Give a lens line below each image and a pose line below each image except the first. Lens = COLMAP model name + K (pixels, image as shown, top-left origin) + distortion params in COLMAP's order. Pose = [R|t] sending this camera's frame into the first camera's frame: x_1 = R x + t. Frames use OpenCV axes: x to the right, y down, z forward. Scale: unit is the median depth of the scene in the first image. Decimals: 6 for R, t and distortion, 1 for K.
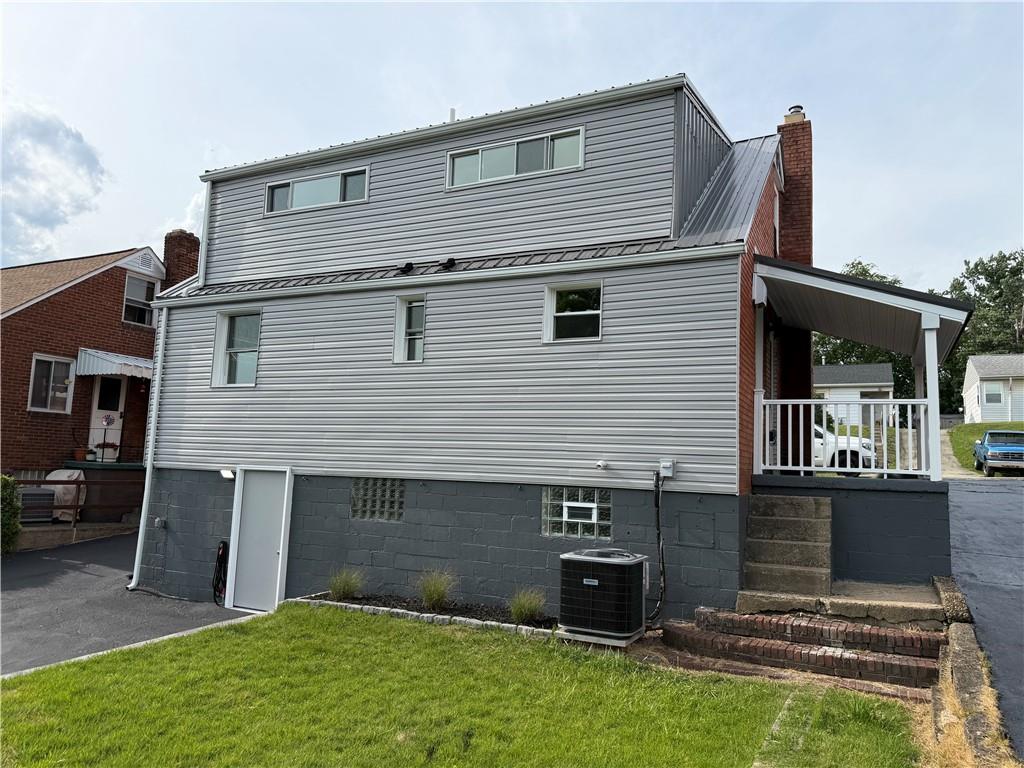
lens RADIAL K [[718.6, 0, 517.7], [0, 718.6, 387.0], [0, 0, 1]] dist [0.020699, -0.020421]
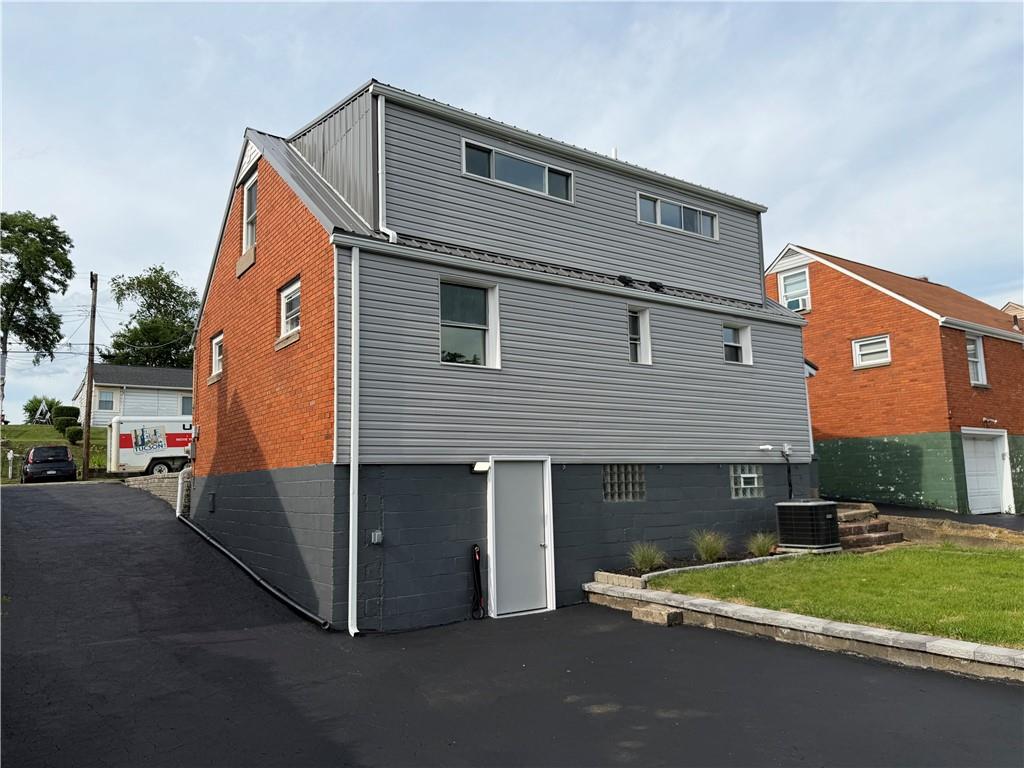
lens RADIAL K [[718.6, 0, 516.1], [0, 718.6, 383.5], [0, 0, 1]] dist [0.020699, -0.020421]
pose [[0.495939, 0.061682, 0.866164, -1.281317], [-0.079034, 0.996540, -0.025714, 0.042877], [-0.864753, -0.055704, 0.499099, 0.589573]]
